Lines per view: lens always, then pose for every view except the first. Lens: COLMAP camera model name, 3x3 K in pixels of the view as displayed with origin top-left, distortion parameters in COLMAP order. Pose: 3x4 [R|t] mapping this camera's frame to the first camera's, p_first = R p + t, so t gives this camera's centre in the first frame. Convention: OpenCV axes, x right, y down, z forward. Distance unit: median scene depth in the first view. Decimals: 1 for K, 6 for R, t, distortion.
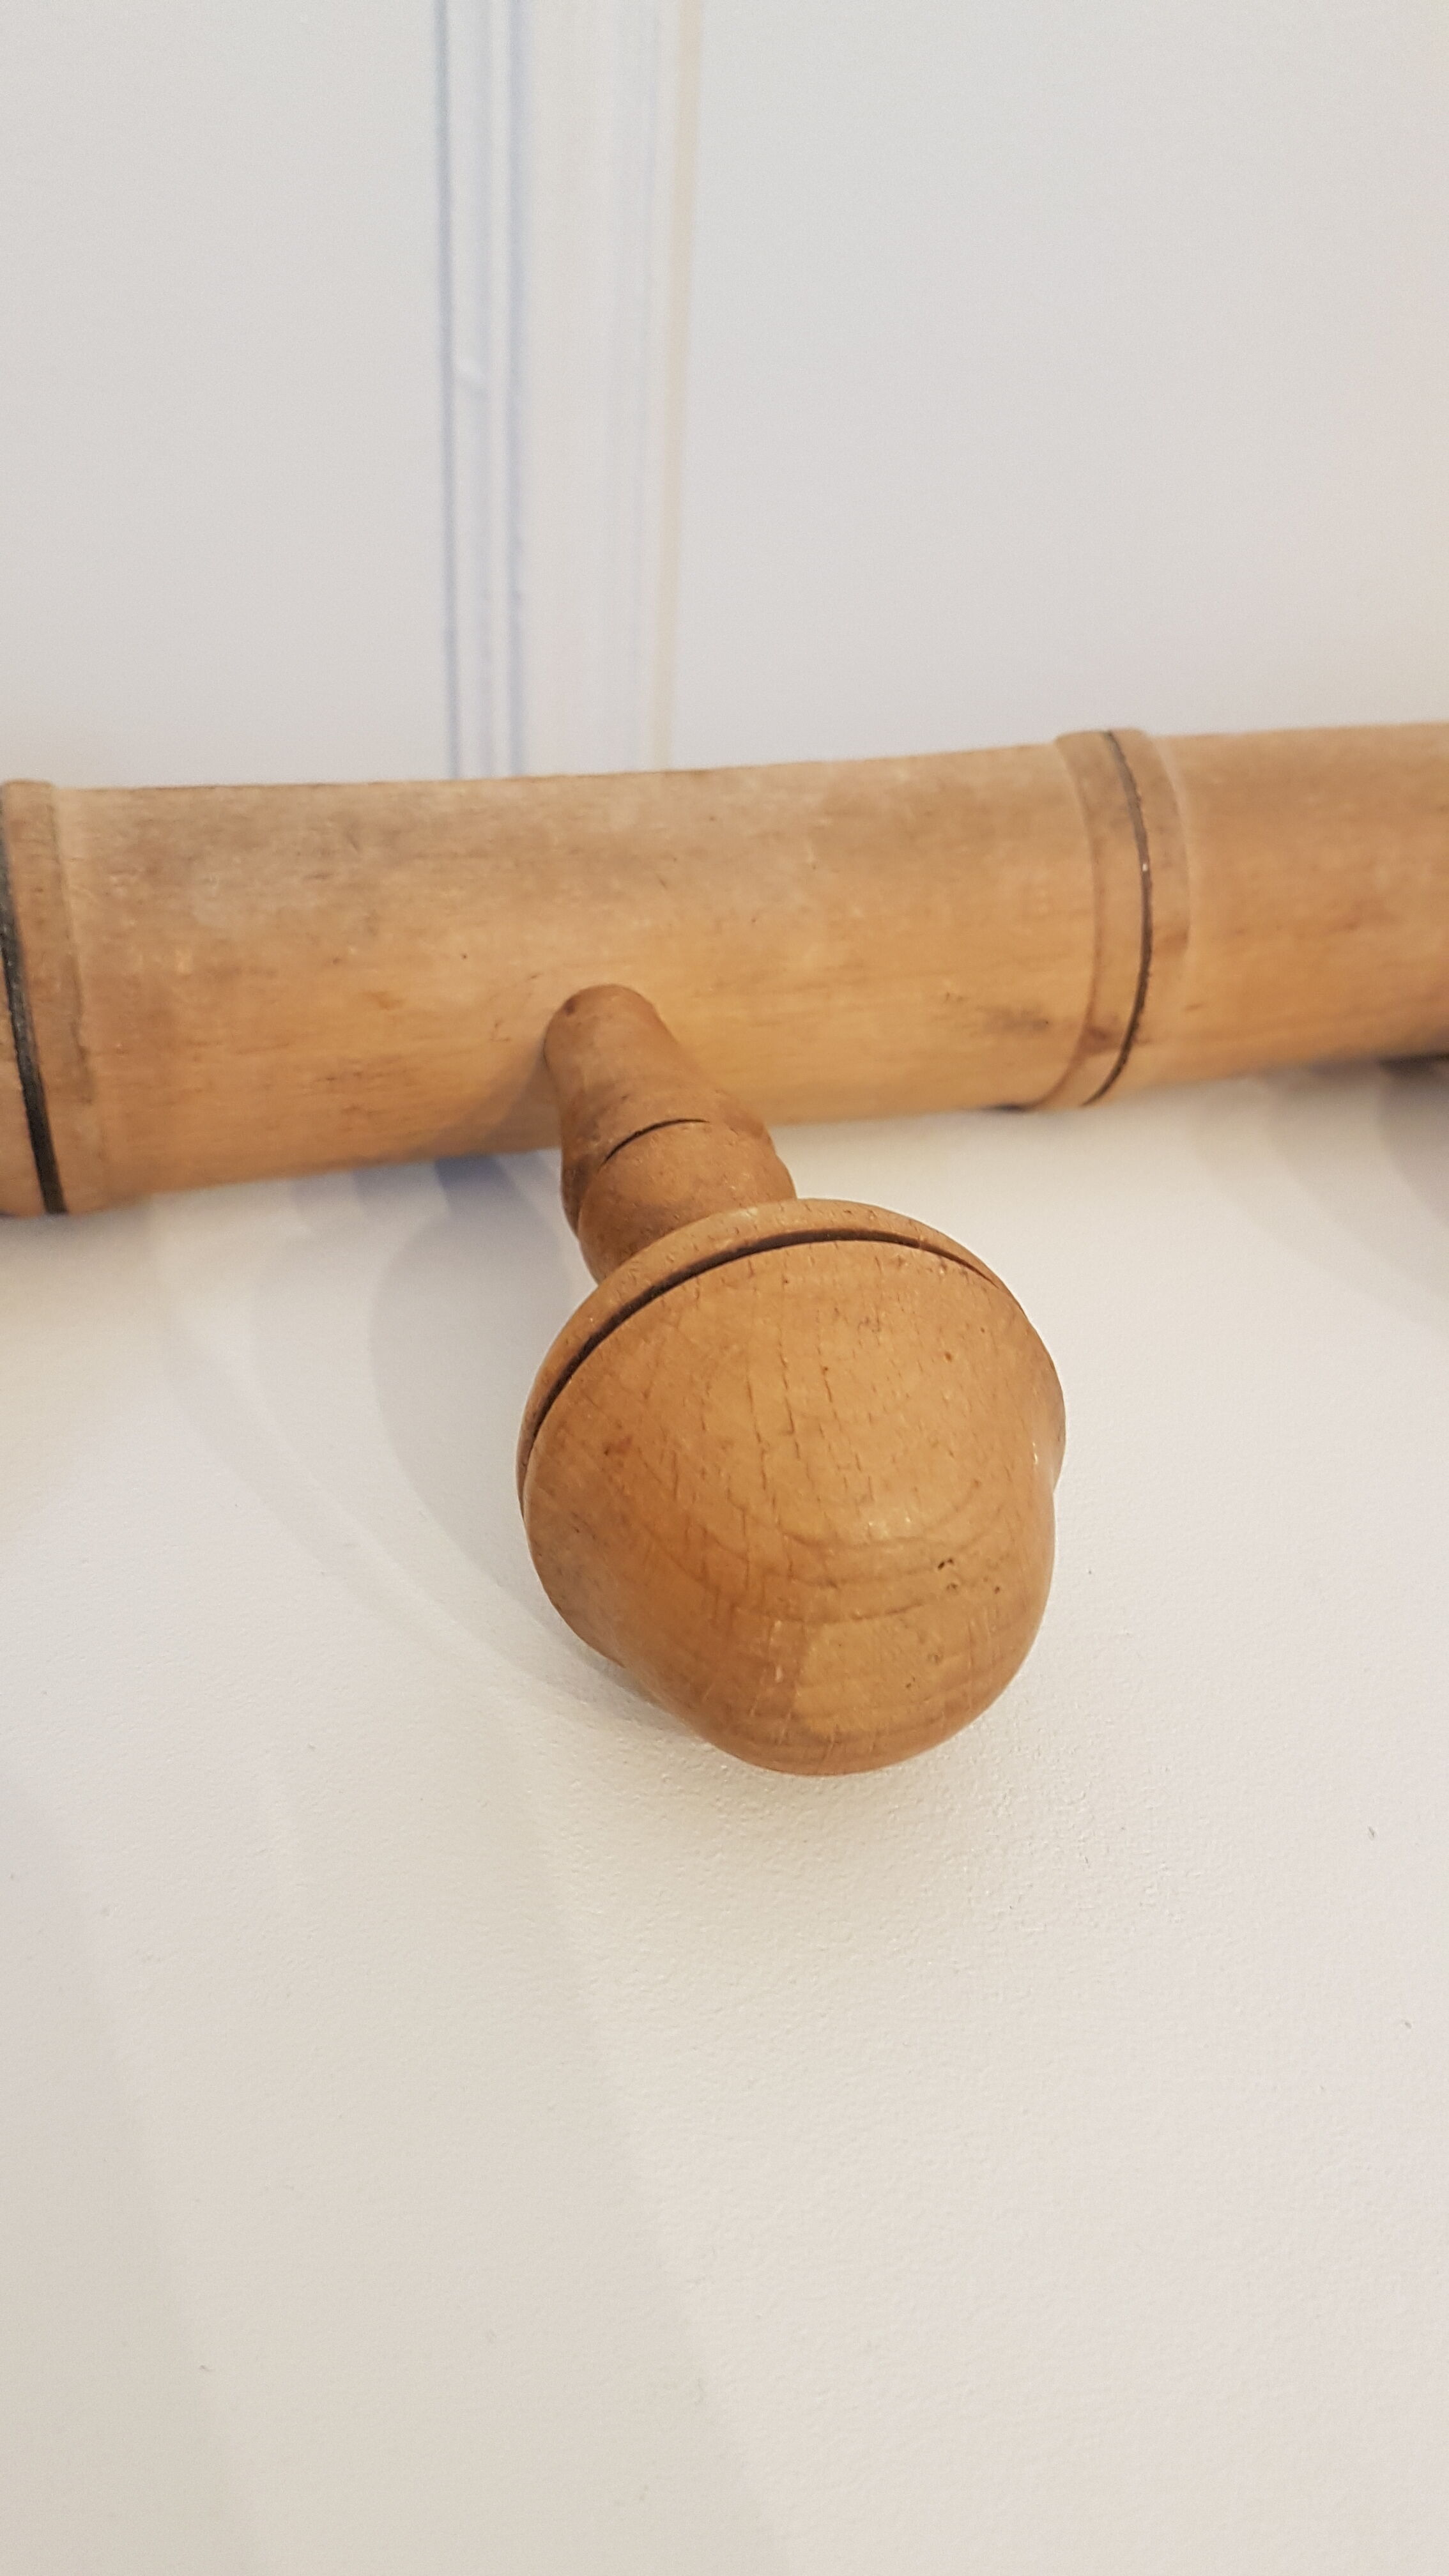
lens RADIAL K [[1977.1, 0, 707.1], [0, 1977.1, 1276.3], [0, 0, 1]] dist [0.239248, -0.522742]
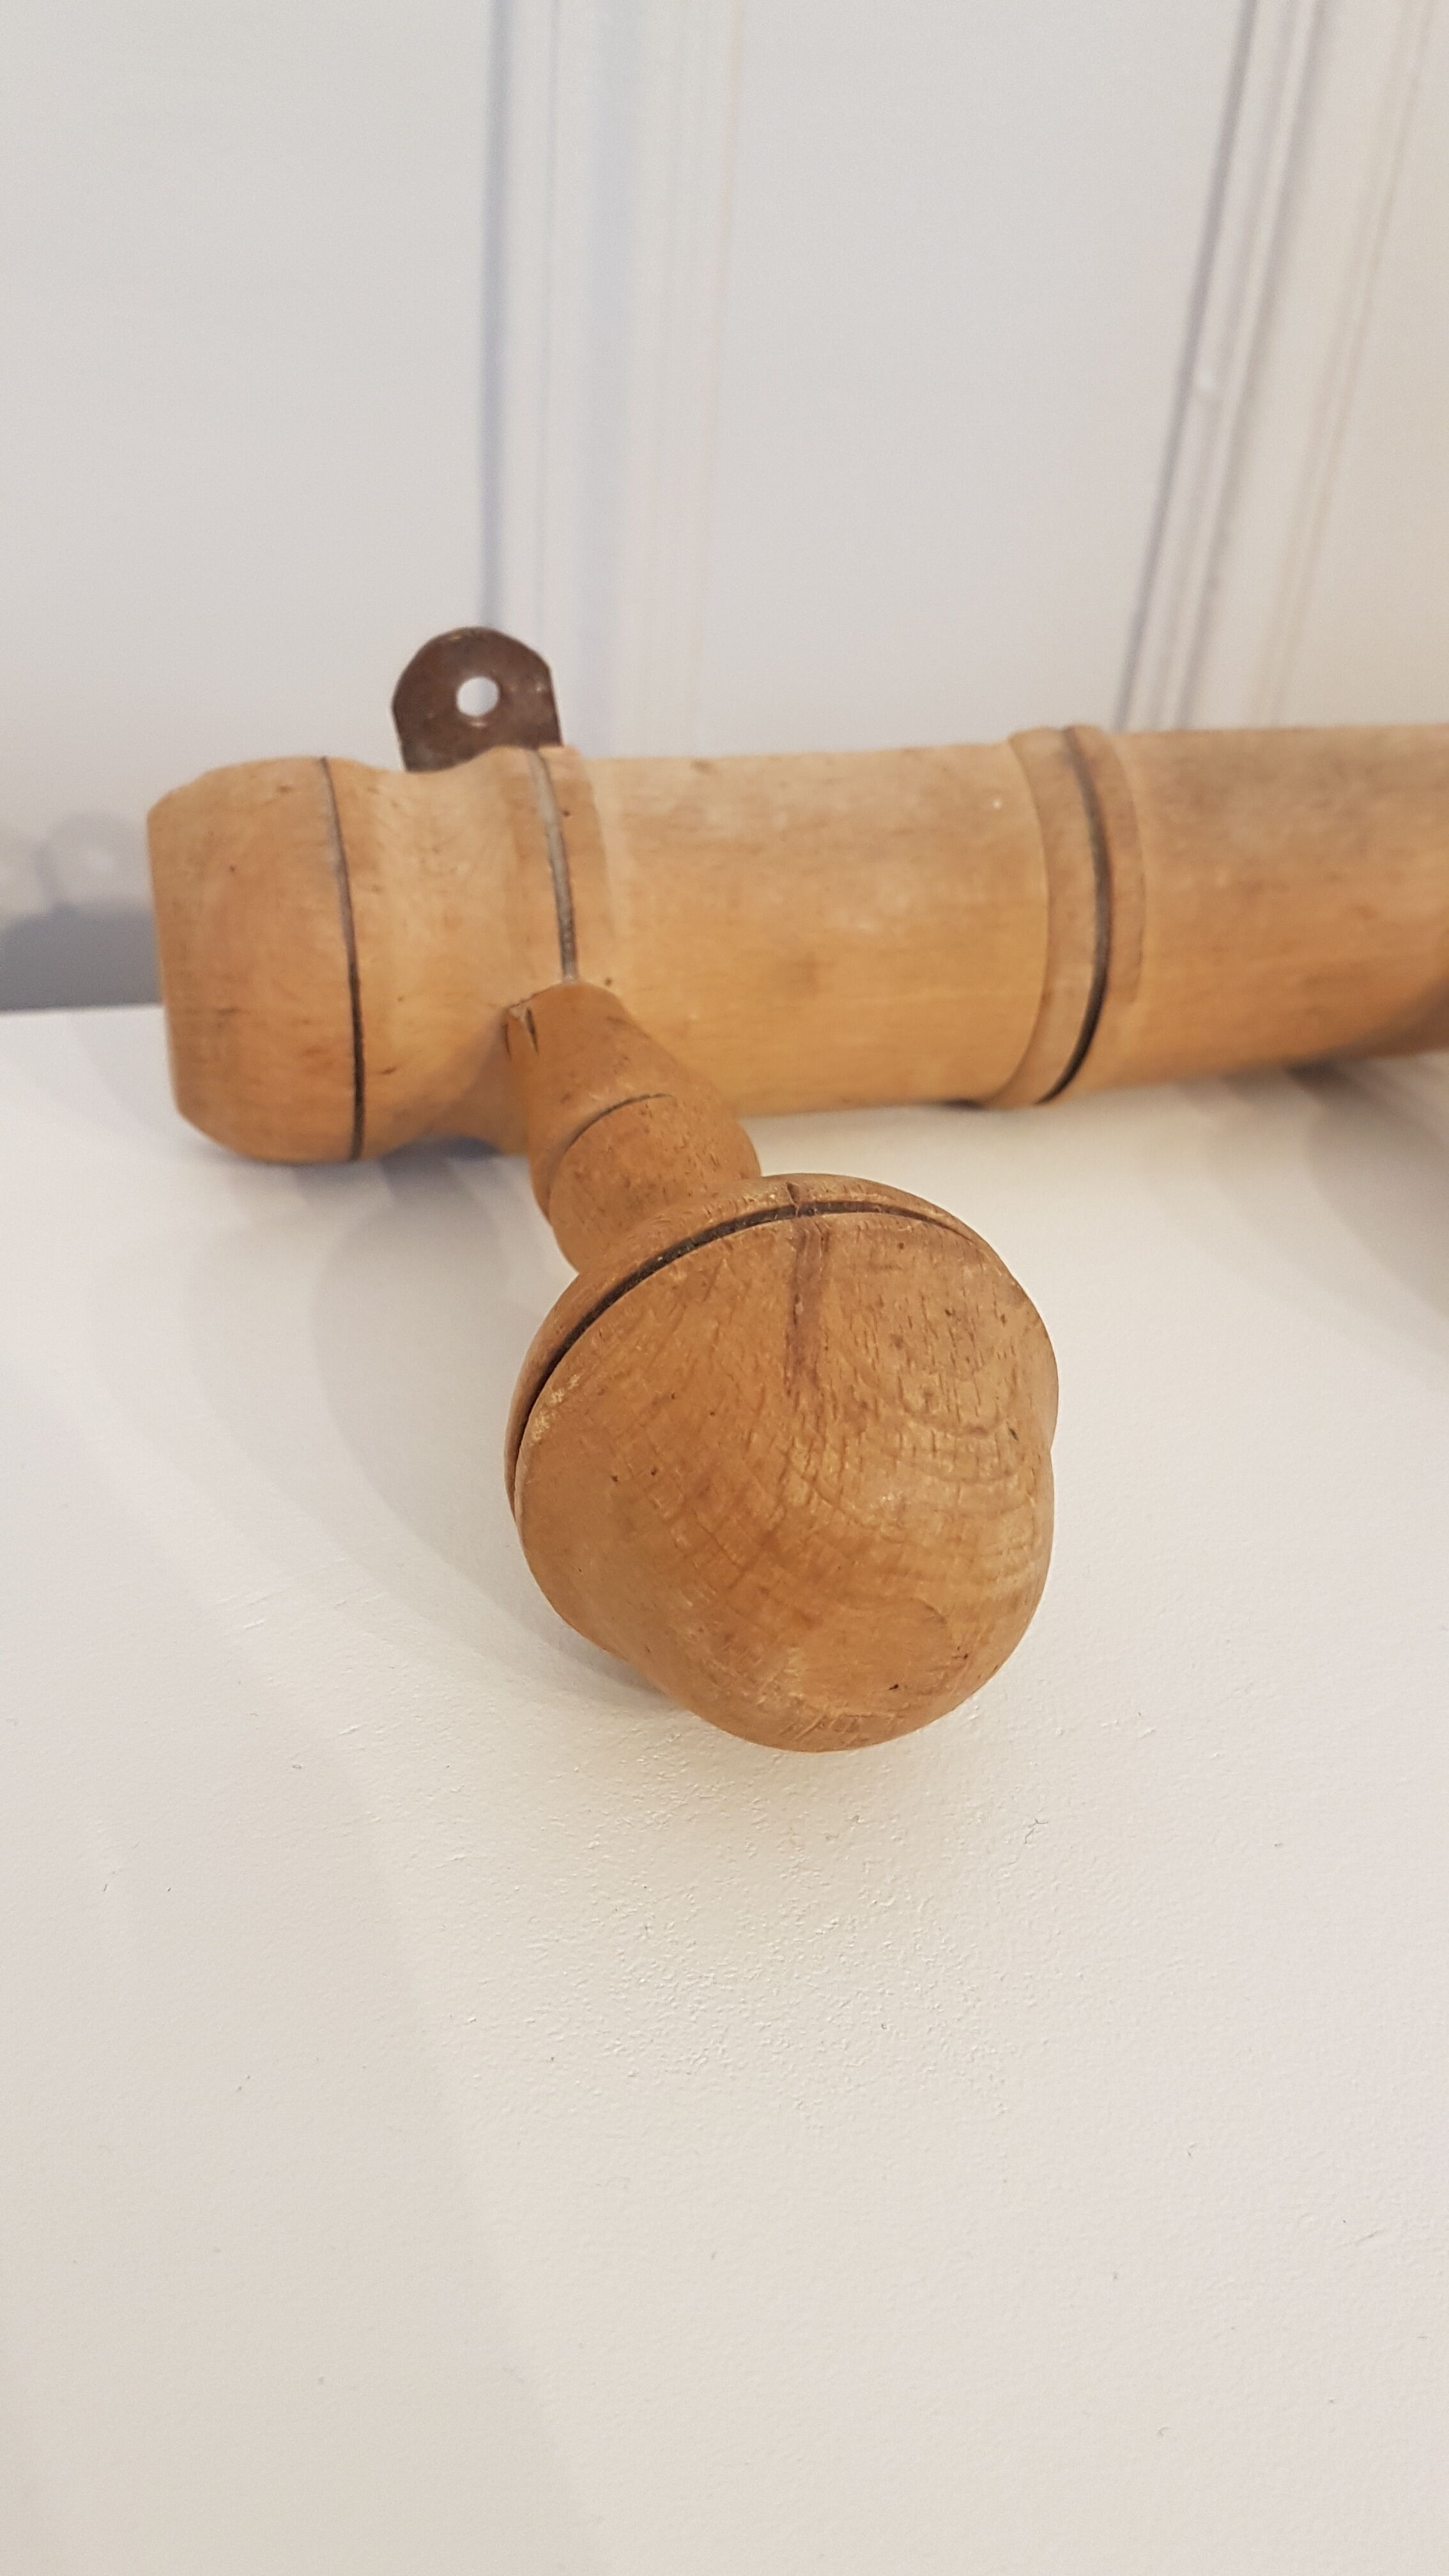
lens RADIAL K [[1977.1, 0, 707.1], [0, 1977.1, 1276.3], [0, 0, 1]] dist [0.239248, -0.522742]
pose [[0.999728, 0.003628, 0.023019, -0.519749], [-0.003327, 0.999908, -0.013138, 0.080934], [-0.023065, 0.013058, 0.999649, -0.141211]]
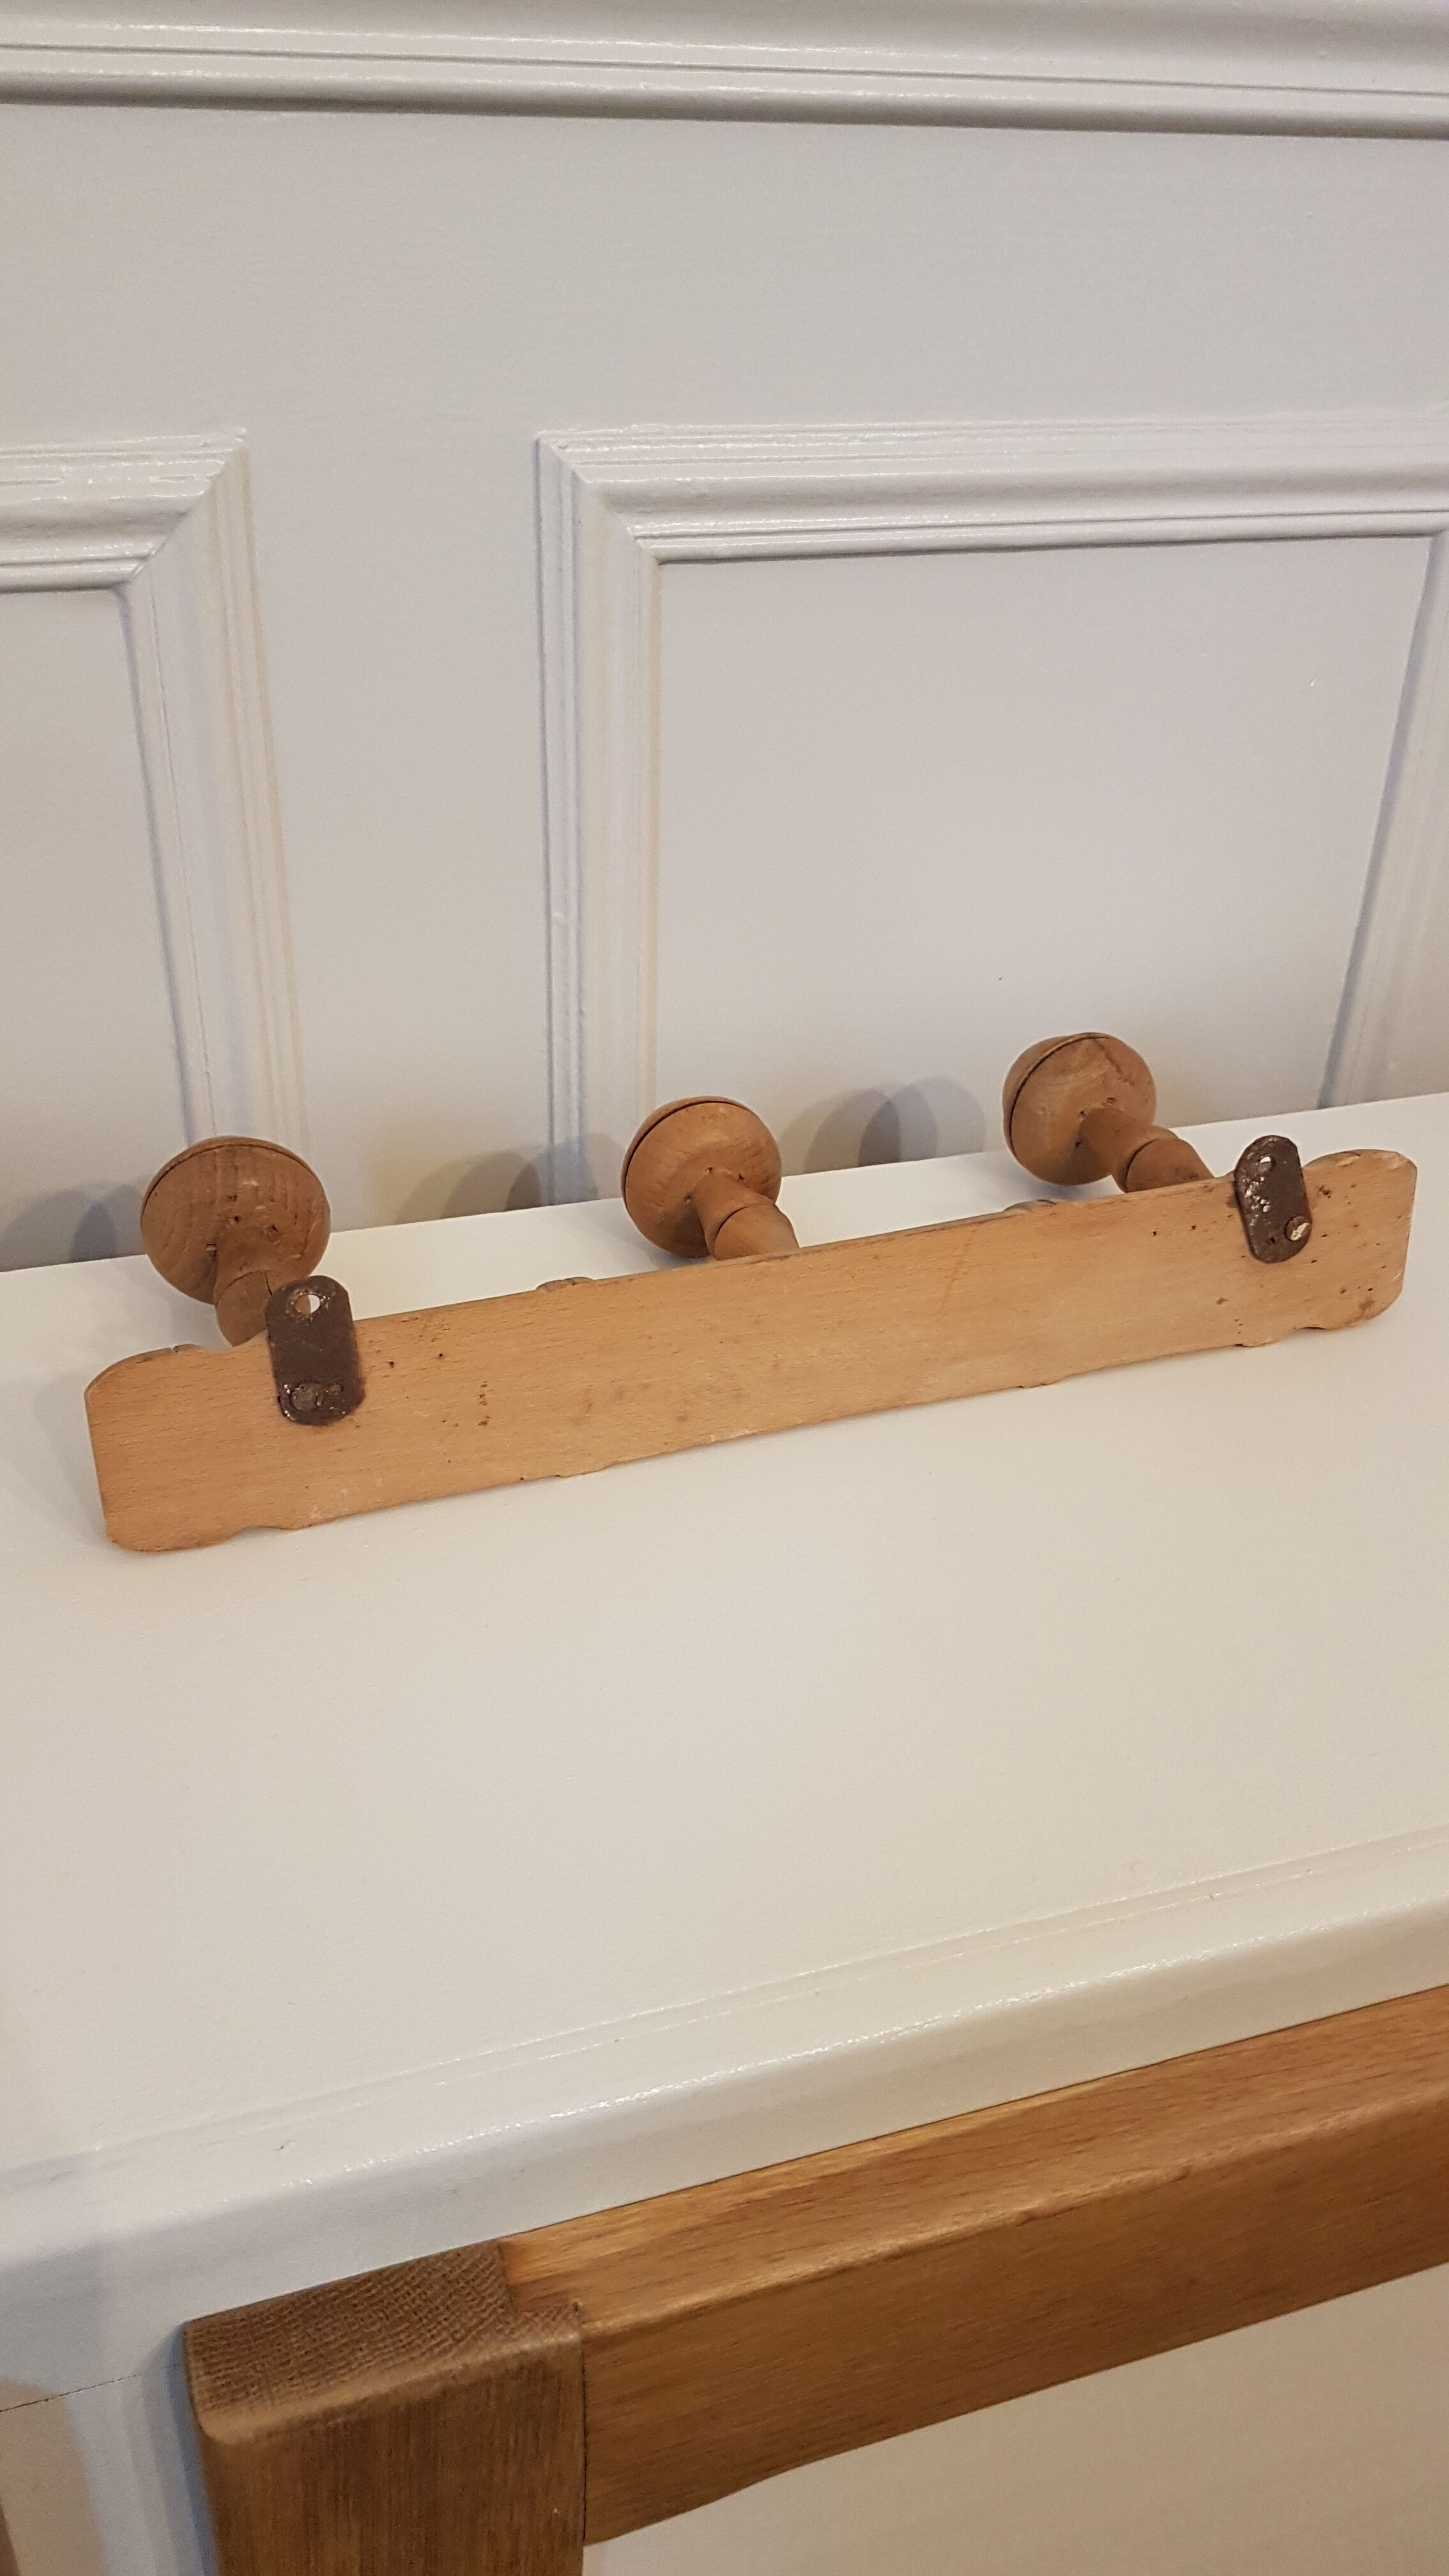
lens RADIAL K [[1977.1, 0, 707.1], [0, 1977.1, 1276.3], [0, 0, 1]] dist [0.239248, -0.522742]
pose [[0.998559, -0.046385, 0.026972, -0.042149], [0.048719, 0.994423, -0.093540, 0.177276], [-0.022482, 0.094719, 0.995250, -1.347794]]
